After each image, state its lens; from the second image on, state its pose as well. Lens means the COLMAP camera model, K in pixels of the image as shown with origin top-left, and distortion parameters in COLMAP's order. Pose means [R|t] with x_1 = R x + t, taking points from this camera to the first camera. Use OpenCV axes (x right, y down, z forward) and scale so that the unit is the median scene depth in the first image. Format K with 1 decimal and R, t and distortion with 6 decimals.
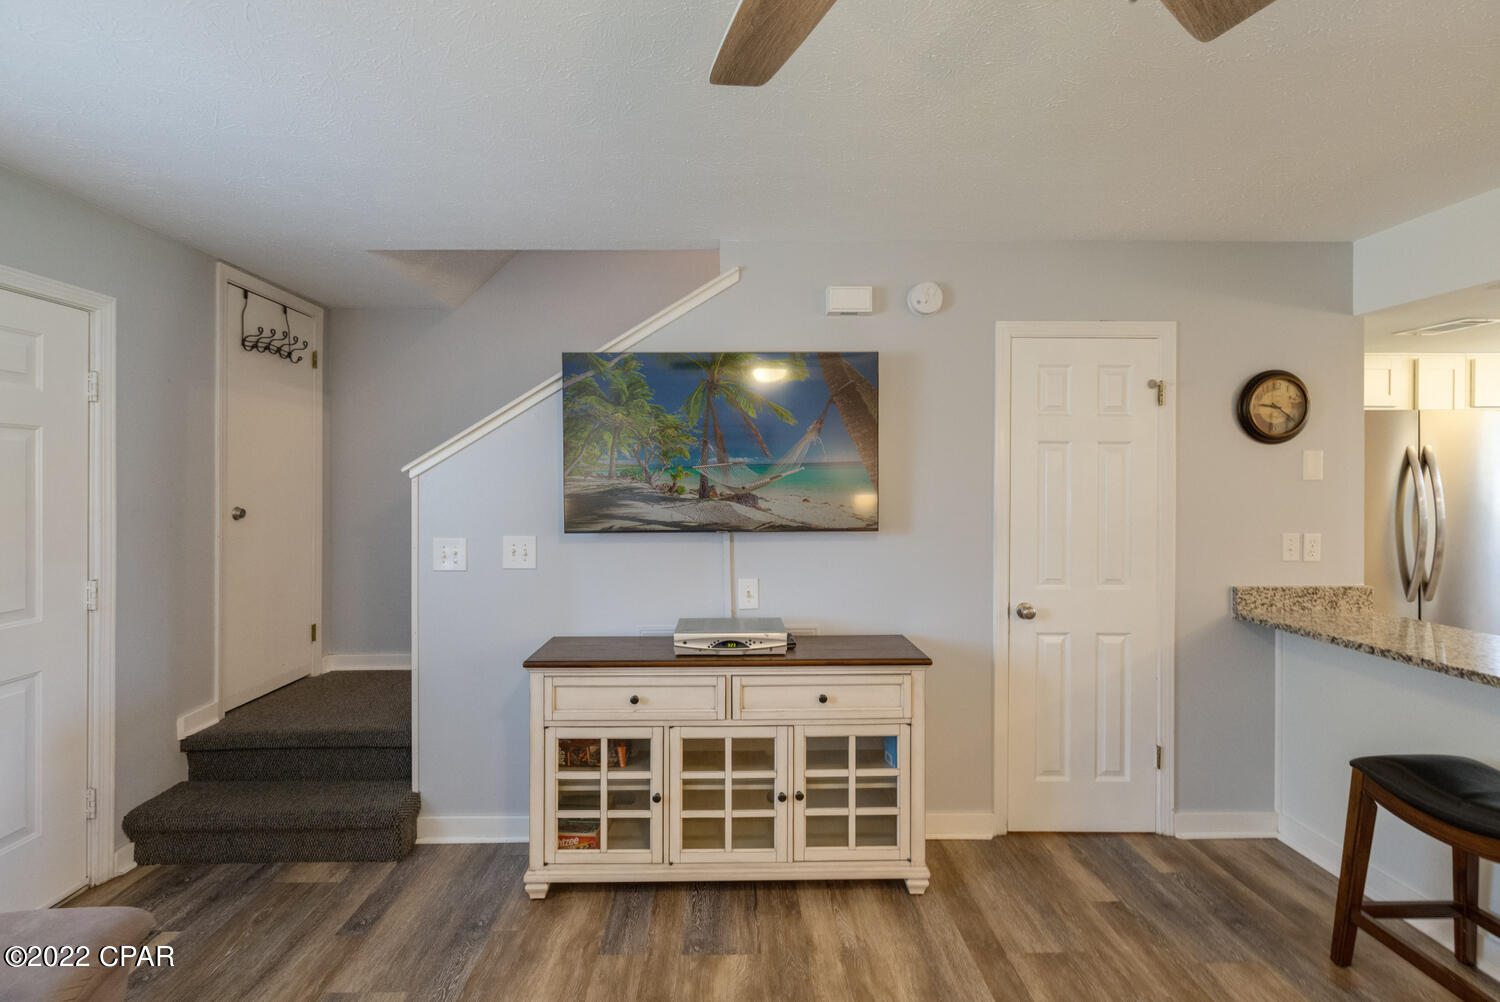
lens RADIAL K [[651.2, 0, 740.2], [0, 651.2, 485.5], [0, 0, 1]] dist [-0.000253, -0.000120]
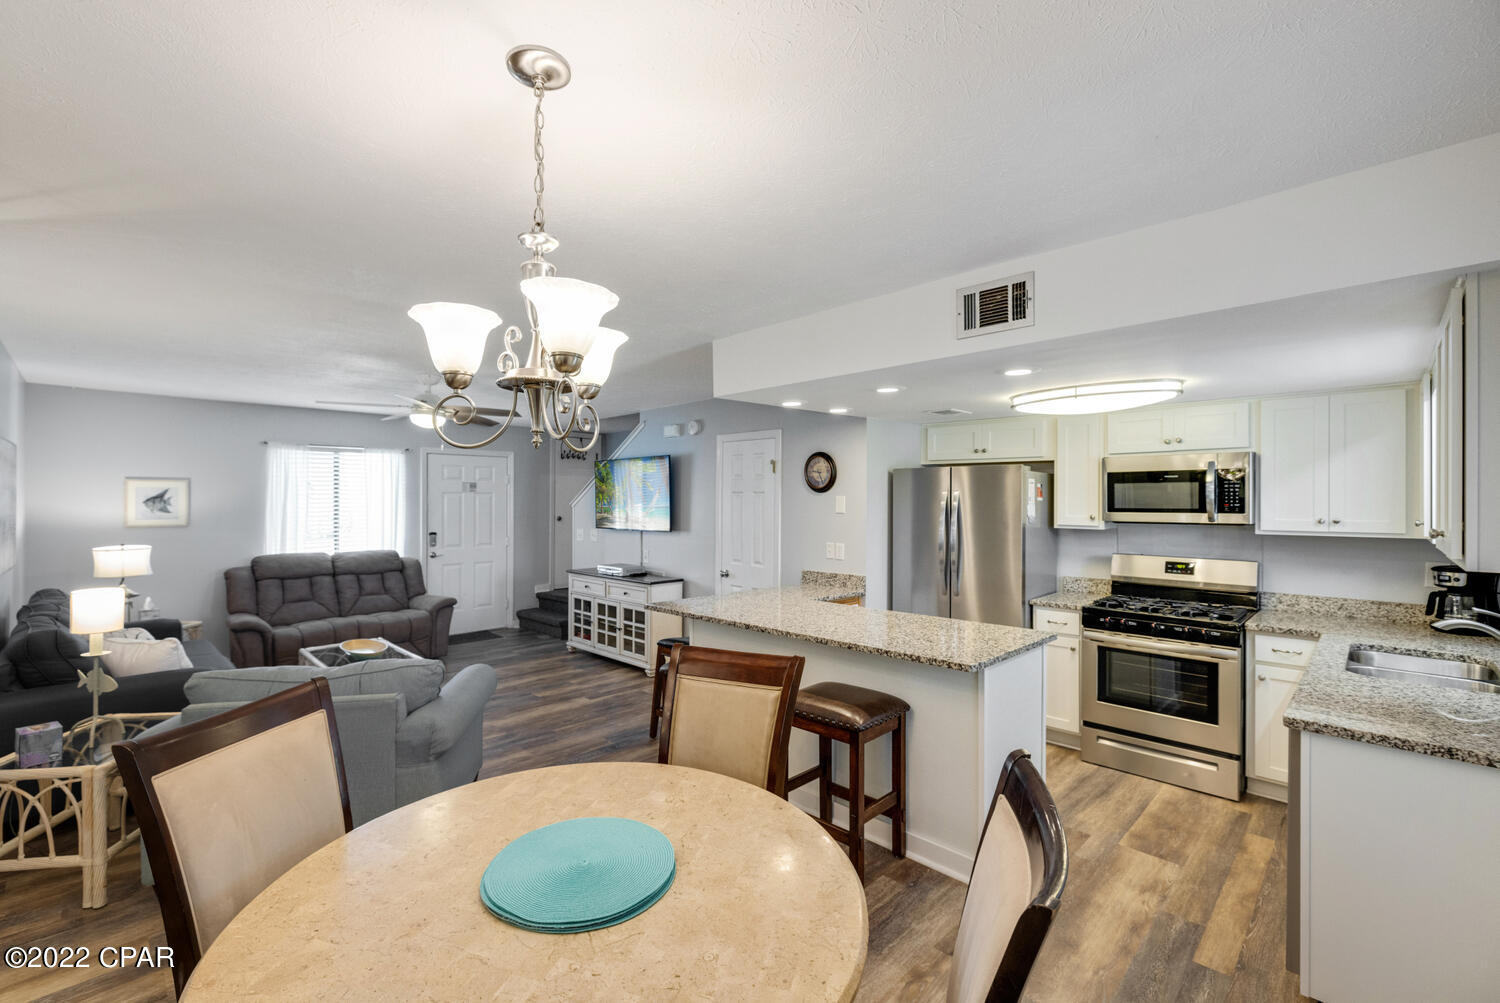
lens RADIAL K [[649.7, 0, 745.4], [0, 649.7, 498.7], [0, 0, 1]] dist [0.001337, 0.000345]
pose [[0.699278, 0.000549, -0.714850, 2.296546], [-0.004691, 0.999982, -0.003820, -0.045703], [0.714835, 0.006024, 0.699267, -0.478804]]
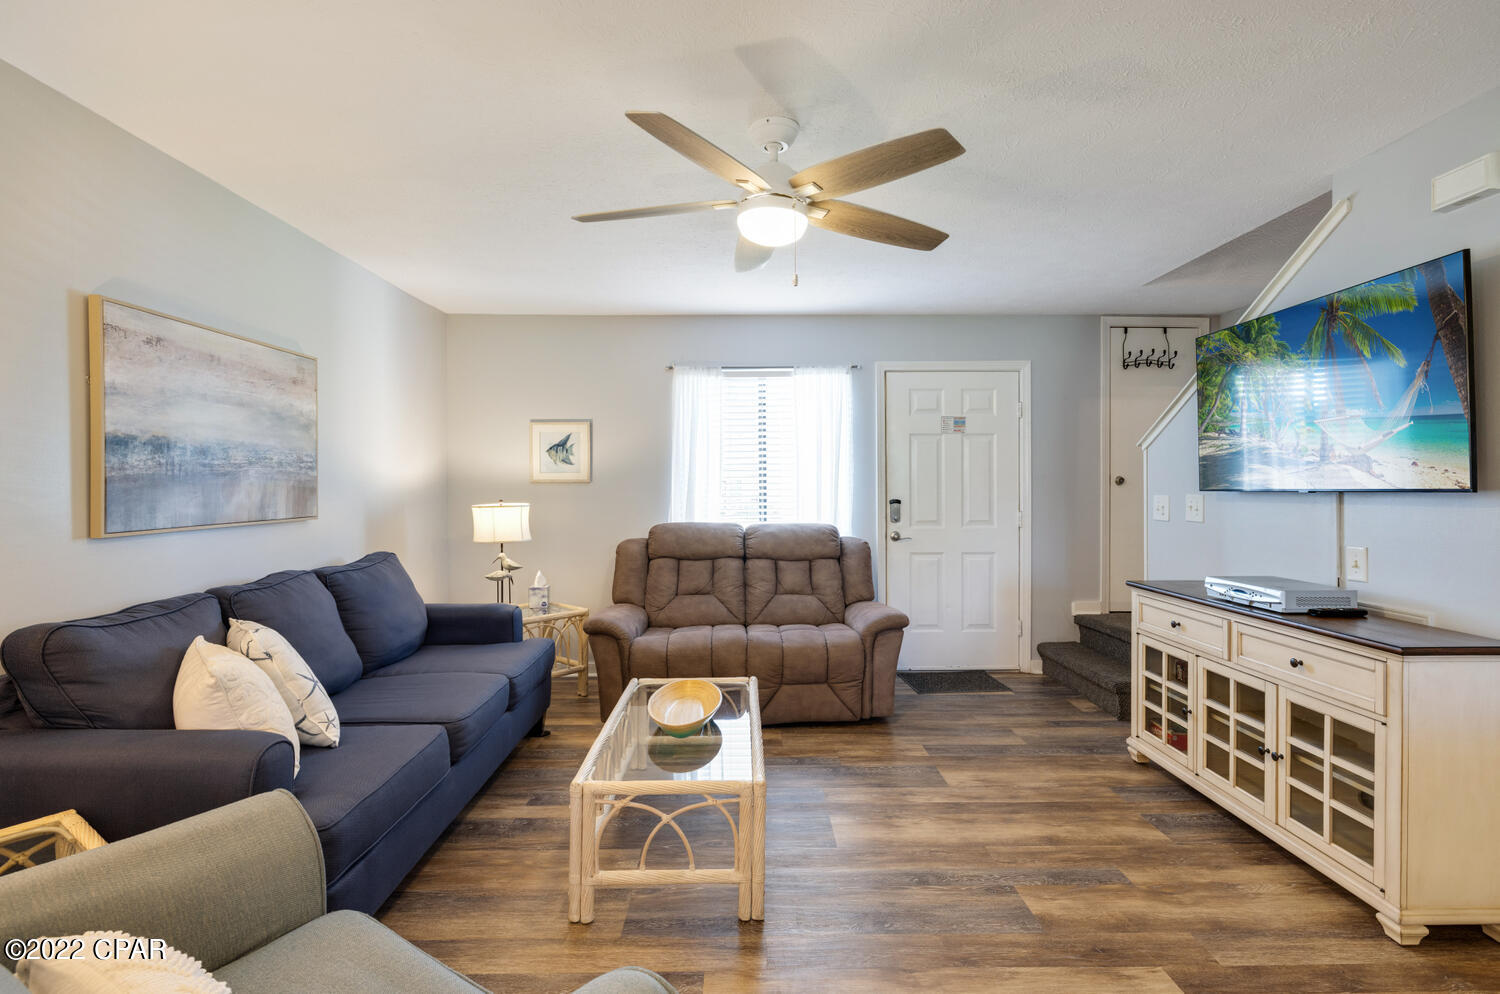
lens RADIAL K [[727.1, 0, 745.6], [0, 727.1, 489.8], [0, 0, 1]] dist [-0.003091, 0.001376]
pose [[-0.005505, 0.006809, -0.999962, 1.157093], [0.000516, 0.999977, 0.006806, 0.068385], [0.999985, -0.000479, -0.005509, 0.207946]]
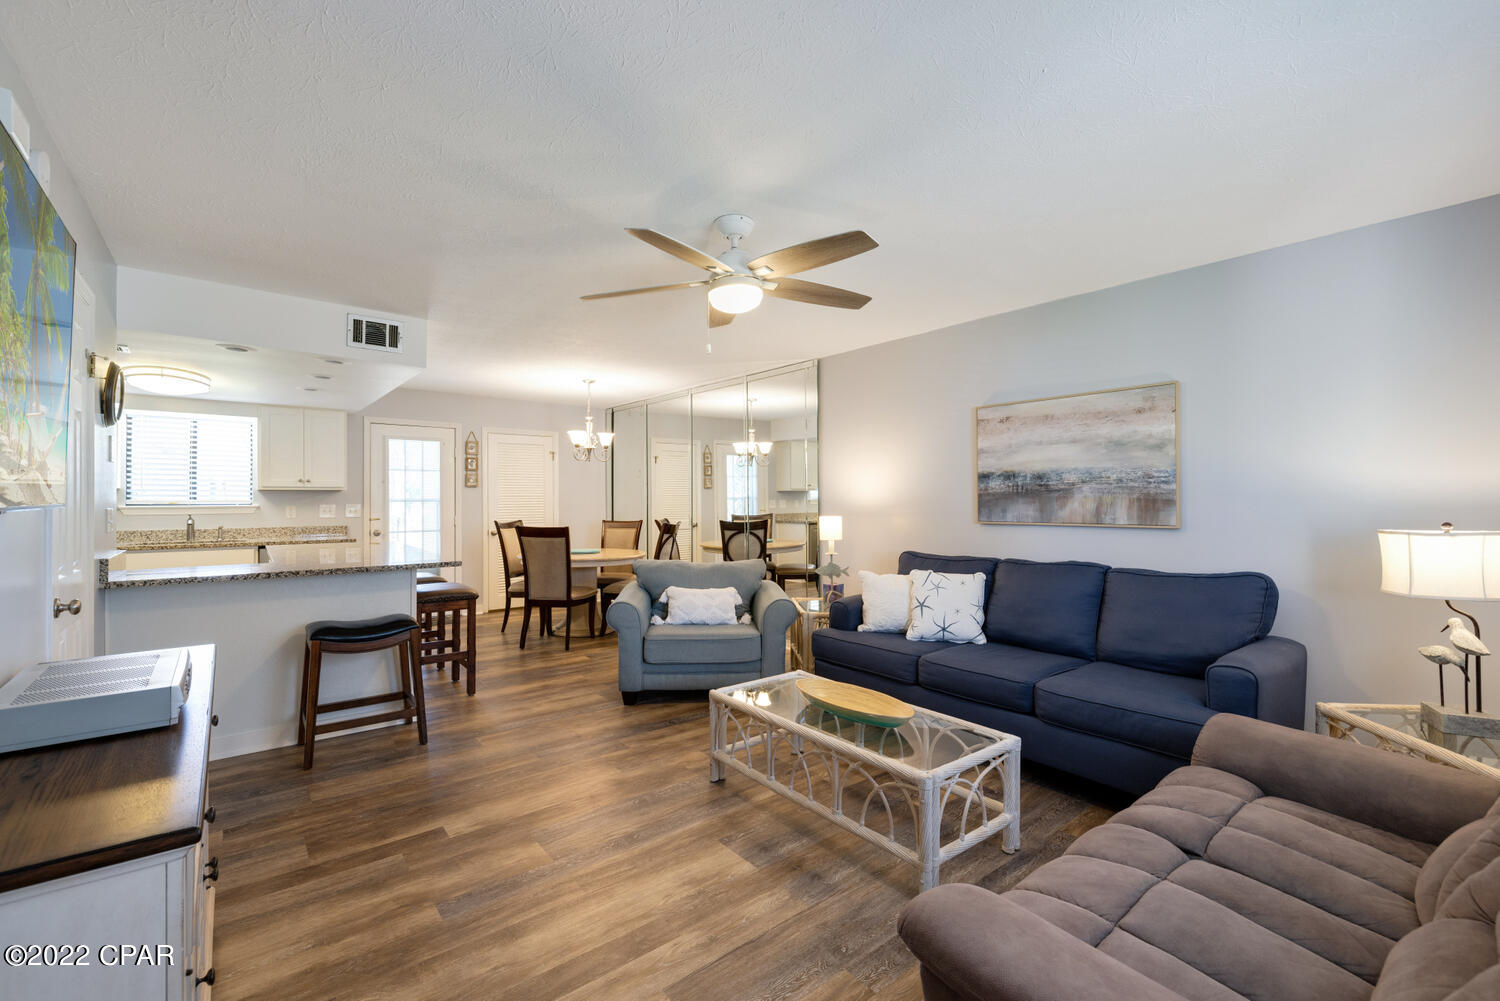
lens RADIAL K [[641.0, 0, 741.4], [0, 641.0, 496.5], [0, 0, 1]] dist [-0.000036, -0.000039]
pose [[-0.609731, 0.004054, 0.792598, -0.820764], [0.001861, 0.999991, -0.003683, 0.070115], [-0.792606, -0.000771, -0.609733, 0.951139]]
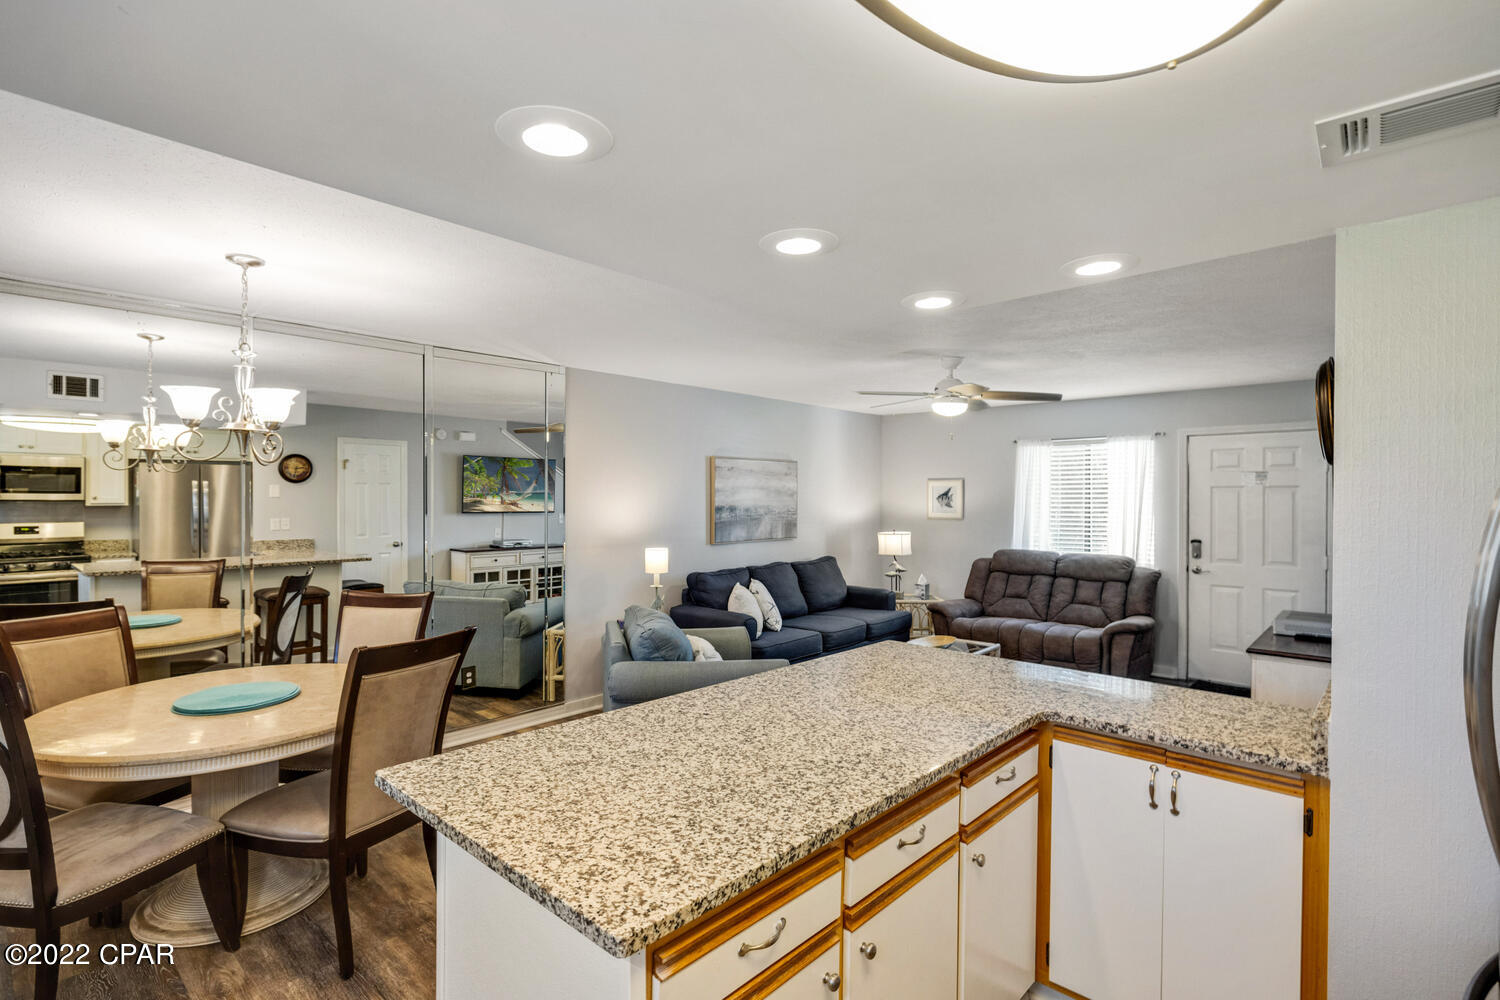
lens RADIAL K [[727.1, 0, 745.6], [0, 727.1, 492.8], [0, 0, 1]] dist [-0.003091, 0.001376]
pose [[-0.683829, -0.004544, -0.729628, 2.065787], [-0.004743, 0.999987, -0.001782, -0.046790], [0.729627, 0.002242, -0.683842, 1.257628]]
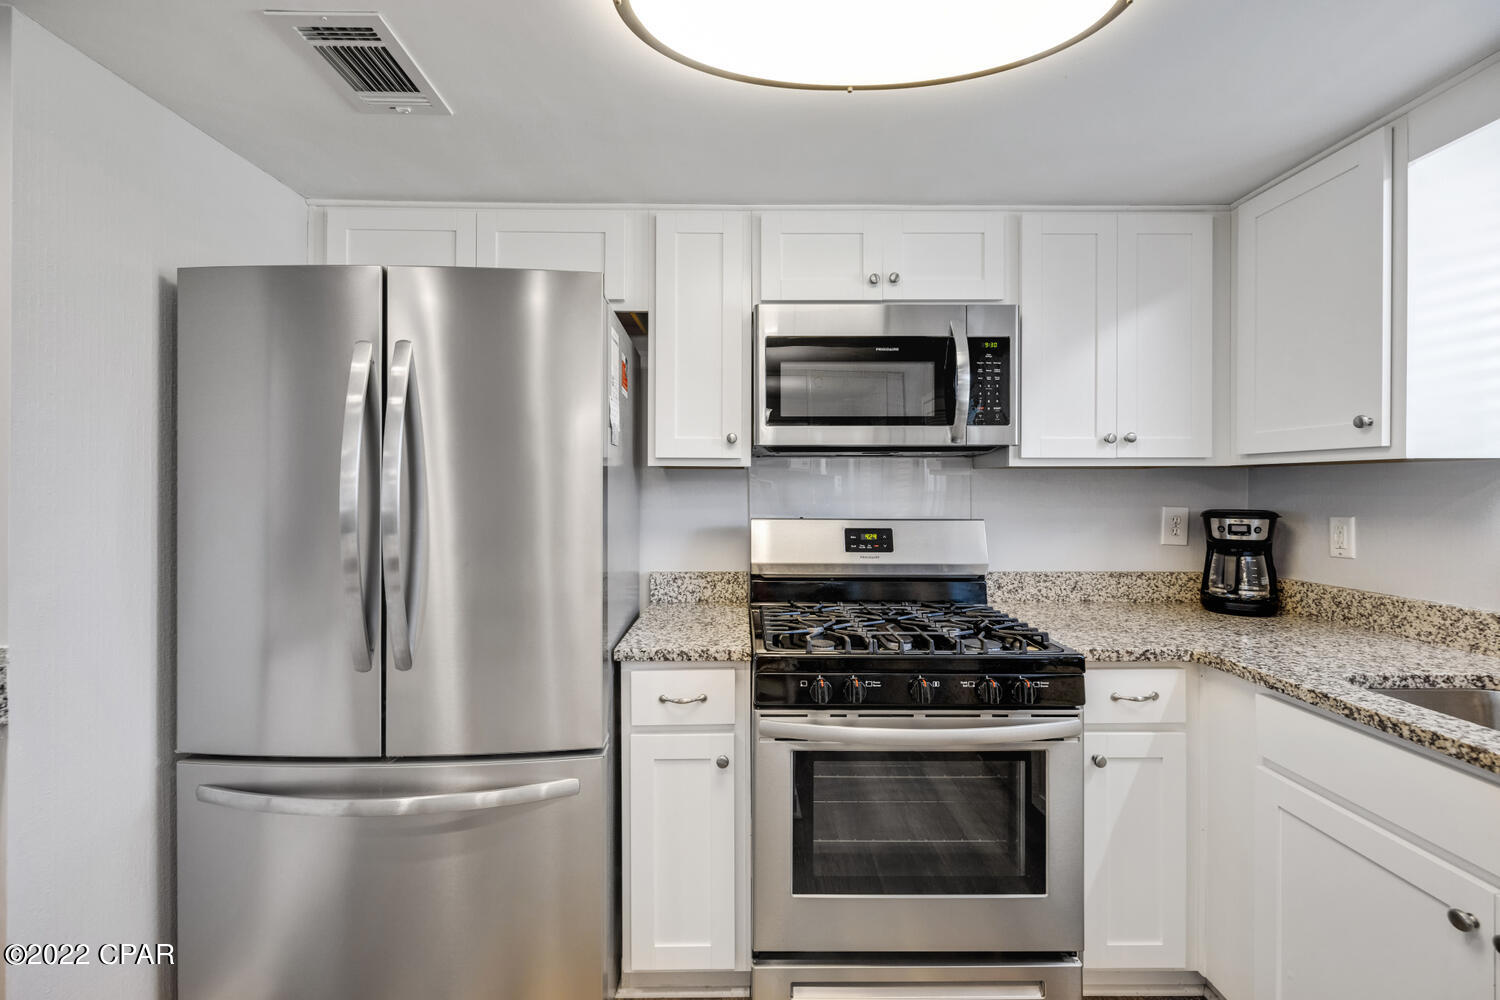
lens RADIAL K [[625.4, 0, 742.1], [0, 625.4, 491.3], [0, 0, 1]] dist [-0.000801, -0.000425]
pose [[0.999955, 0.001791, -0.009275, 1.690157], [-0.001783, 0.999998, 0.000849, 0.061137], [0.009277, -0.000832, 0.999957, 0.713654]]
